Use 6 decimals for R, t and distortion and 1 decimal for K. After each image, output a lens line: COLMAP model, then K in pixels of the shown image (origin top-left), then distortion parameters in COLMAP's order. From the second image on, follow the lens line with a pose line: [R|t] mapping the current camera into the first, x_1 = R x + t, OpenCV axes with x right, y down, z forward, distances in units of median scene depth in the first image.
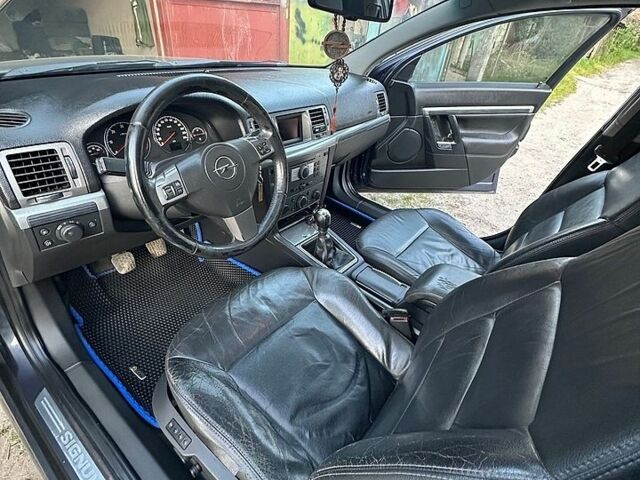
lens RADIAL K [[449.4, 0, 323.2], [0, 449.4, 243.5], [0, 0, 1]] dist [0.059915, -0.074314]
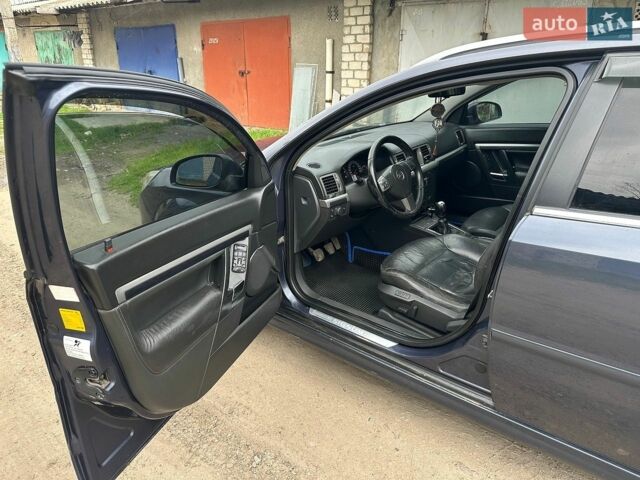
lens RADIAL K [[449.4, 0, 323.2], [0, 449.4, 243.5], [0, 0, 1]] dist [0.059915, -0.074314]
pose [[0.986291, -0.148204, -0.072559, -0.408791], [0.134468, 0.976717, -0.167162, 0.386836], [0.095644, 0.155114, 0.983256, -0.892505]]
